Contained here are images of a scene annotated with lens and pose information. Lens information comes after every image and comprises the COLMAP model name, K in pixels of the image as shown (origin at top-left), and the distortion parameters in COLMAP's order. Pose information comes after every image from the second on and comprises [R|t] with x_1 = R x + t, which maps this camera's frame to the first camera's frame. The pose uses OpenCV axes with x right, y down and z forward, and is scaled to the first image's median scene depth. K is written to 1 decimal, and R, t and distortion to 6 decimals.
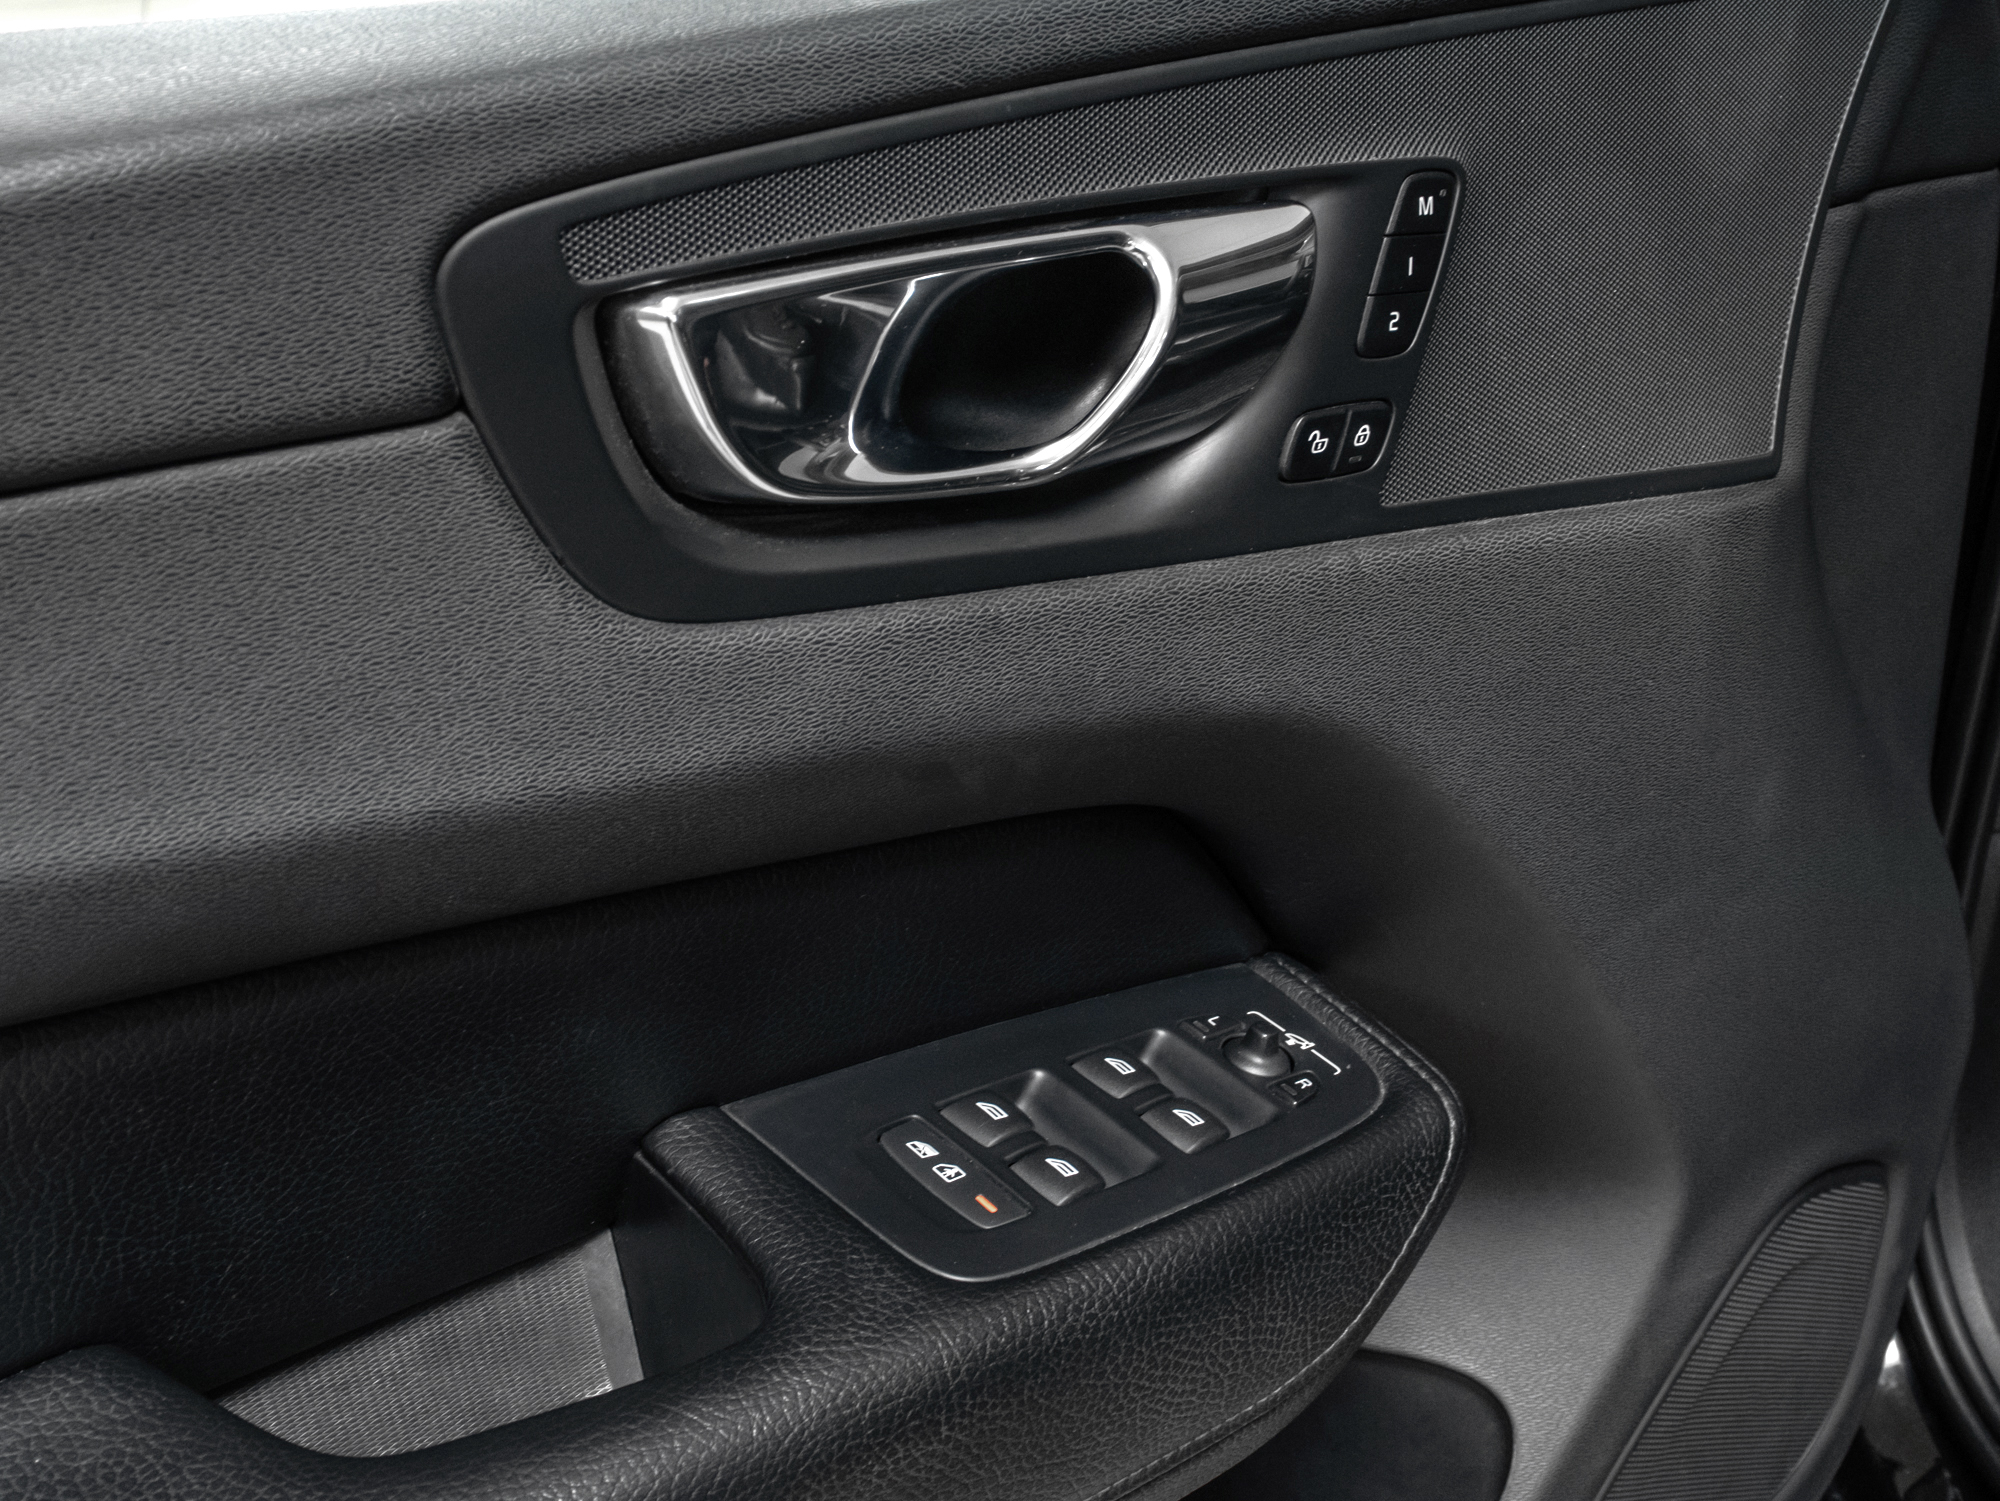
lens RADIAL K [[2535.0, 0, 1000.0], [0, 2535.0, 750.5], [0, 0, 1]] dist [-0.159212, -0.031766]
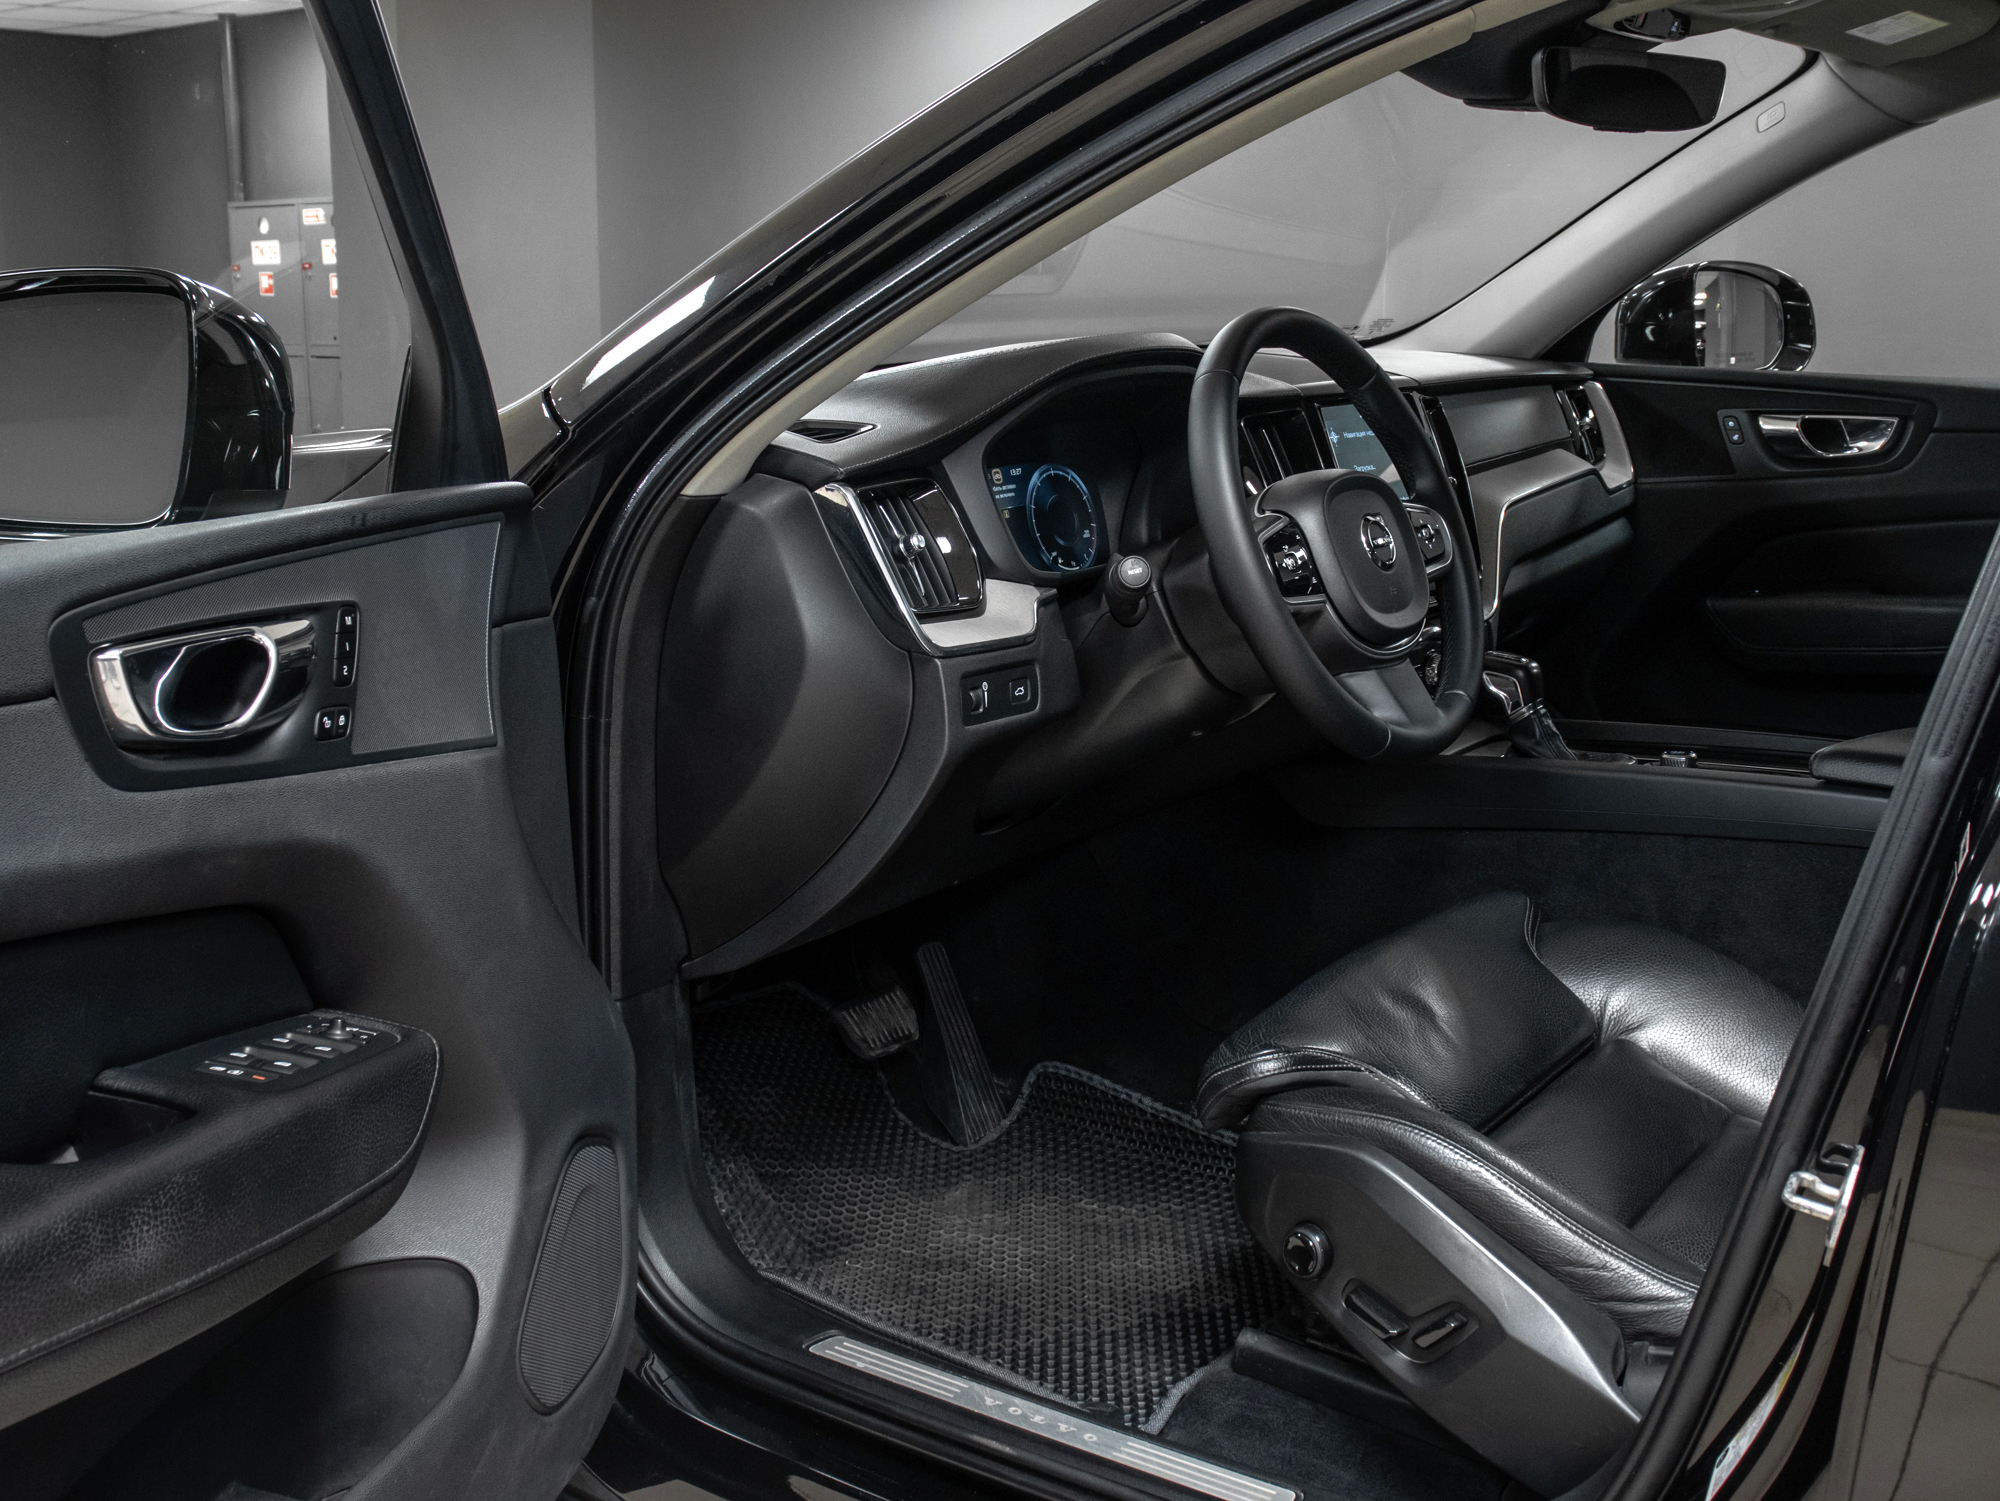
lens RADIAL K [[2535.0, 0, 1000.0], [0, 2535.0, 750.5], [0, 0, 1]] dist [-0.159212, -0.031766]
pose [[0.801867, -0.113699, 0.586586, -0.706935], [0.278527, 0.939668, -0.198610, 0.512936], [-0.528614, 0.322639, 0.785157, -1.070286]]
